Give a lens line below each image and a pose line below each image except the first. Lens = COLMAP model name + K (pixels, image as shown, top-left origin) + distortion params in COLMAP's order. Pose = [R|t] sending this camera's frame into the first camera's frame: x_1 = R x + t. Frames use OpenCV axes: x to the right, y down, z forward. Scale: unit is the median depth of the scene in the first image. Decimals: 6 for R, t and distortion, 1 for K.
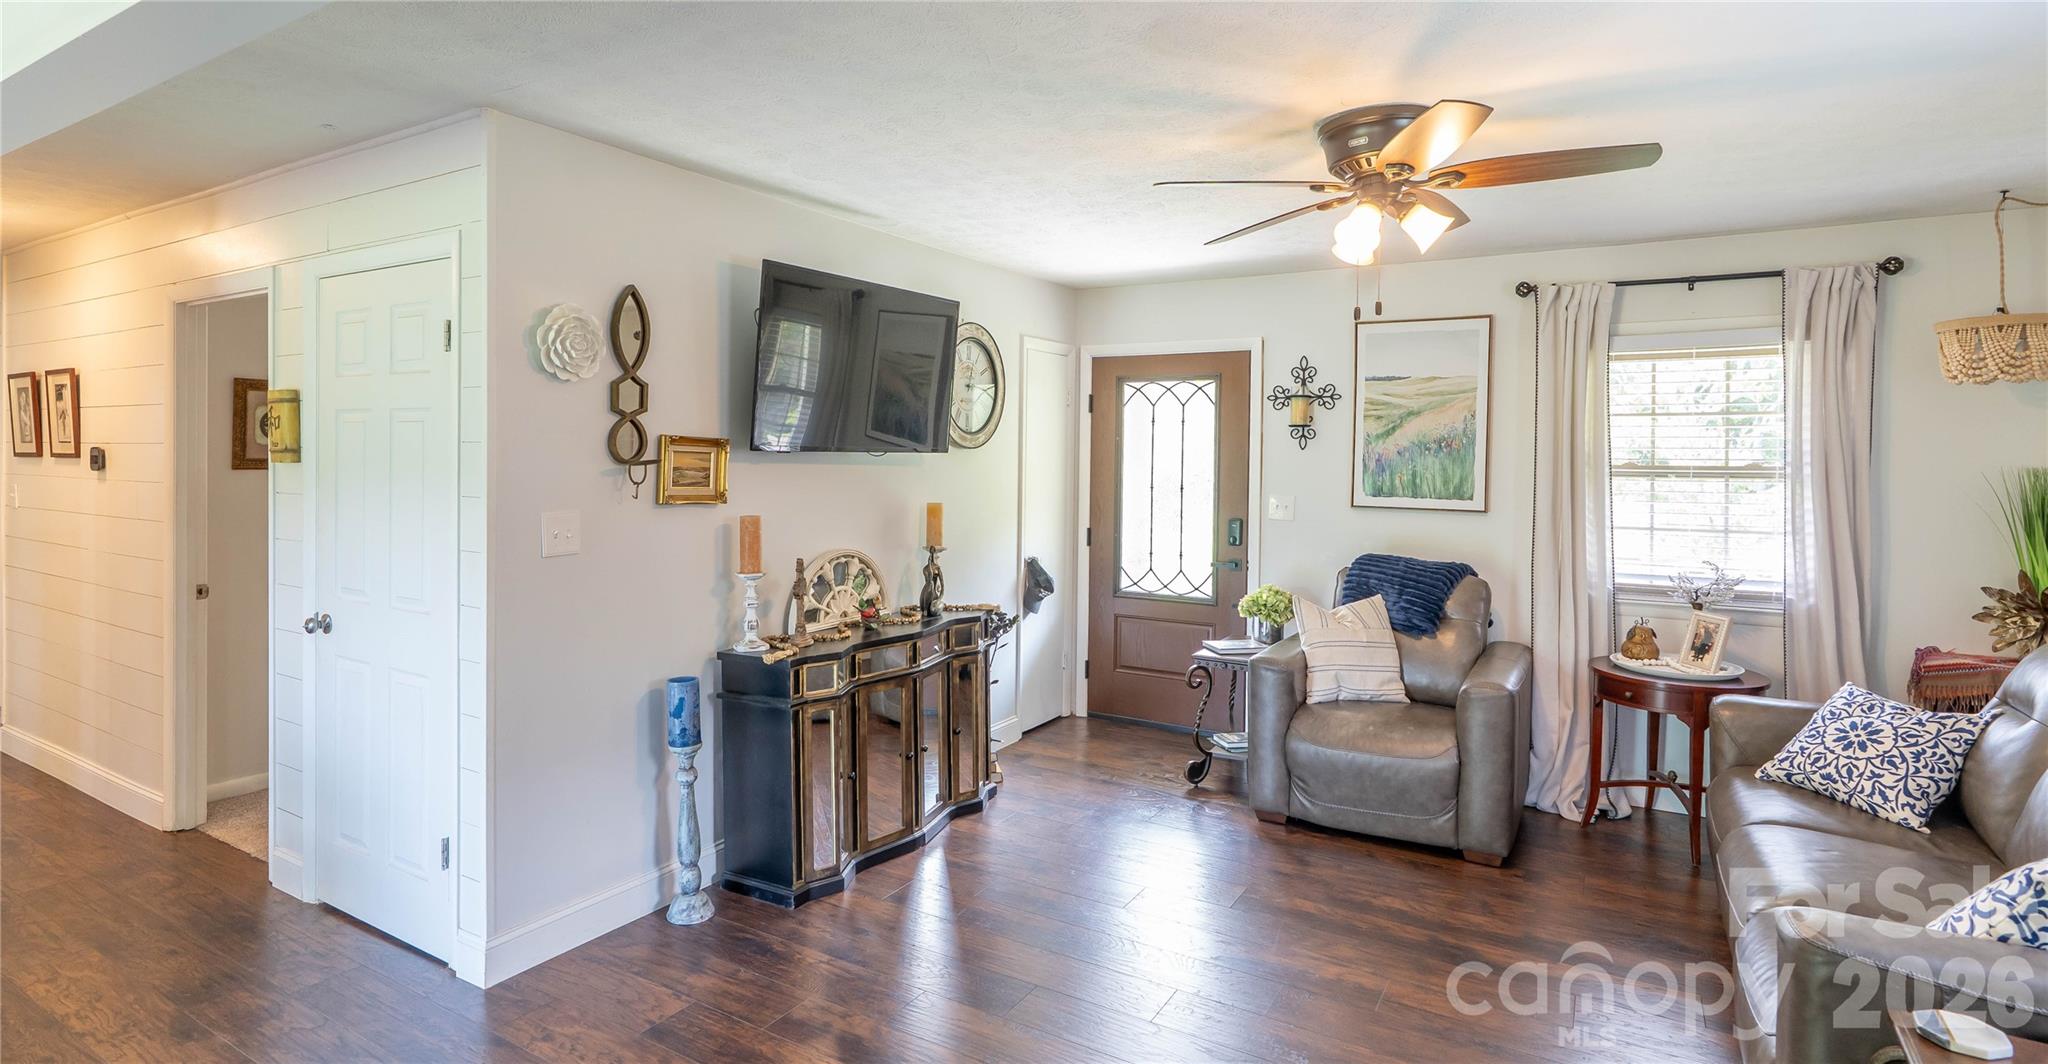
lens RADIAL K [[1024.8, 0, 991.8], [0, 1024.8, 469.9], [0, 0, 1]] dist [0.000721, 0.000625]
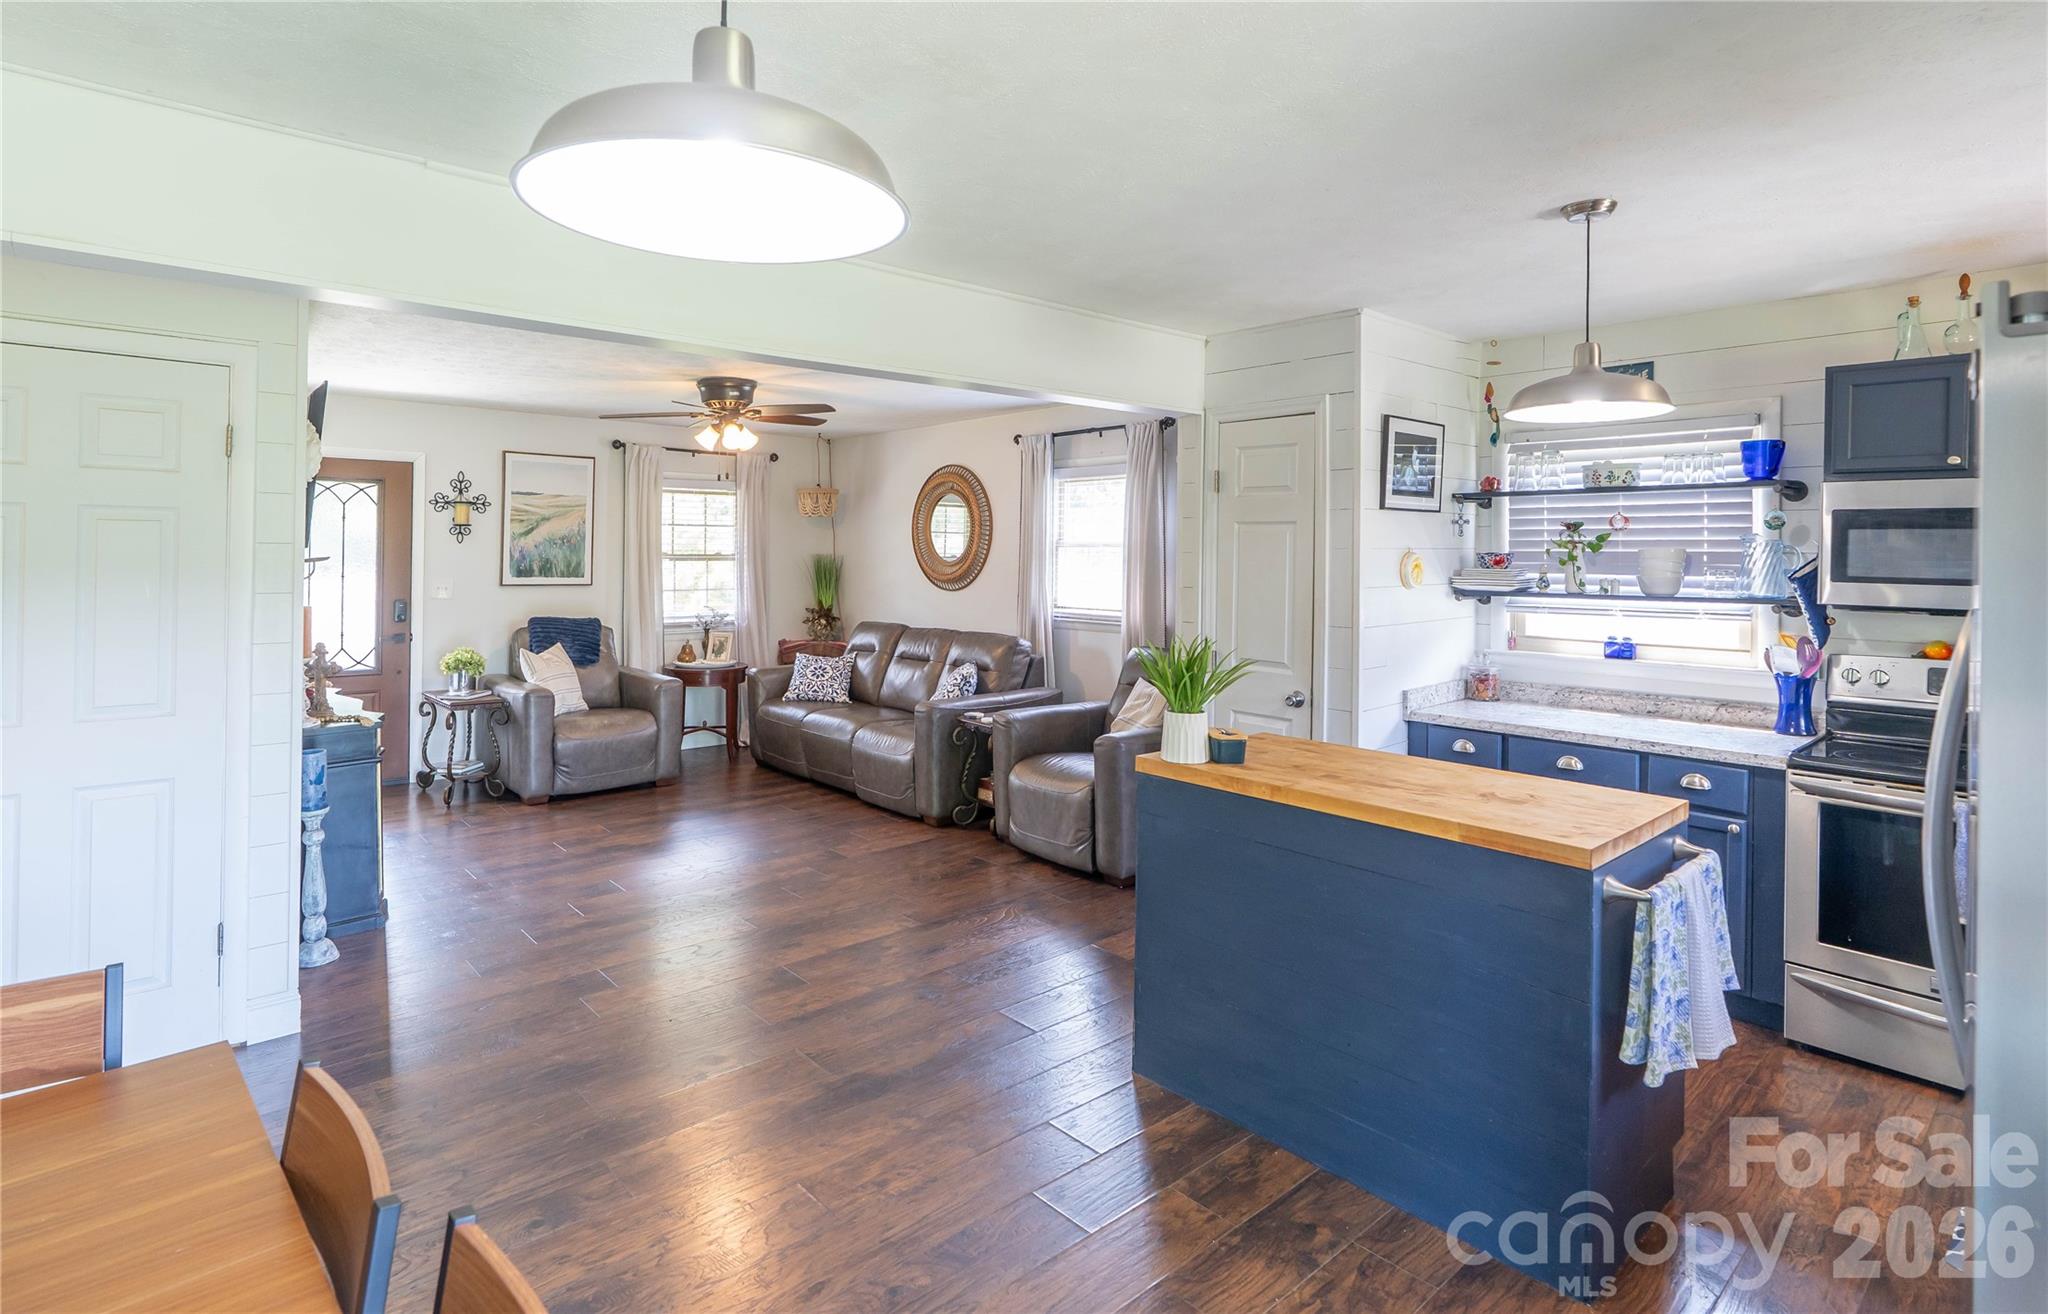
lens RADIAL K [[1020.2, 0, 1003.4], [0, 1020.2, 549.3], [0, 0, 1]] dist [0.002540, 0.000538]
pose [[0.297033, -0.004510, 0.954857, -0.800672], [0.006262, 0.999977, 0.002776, -0.012618], [-0.954847, 0.005154, 0.297054, -0.046046]]
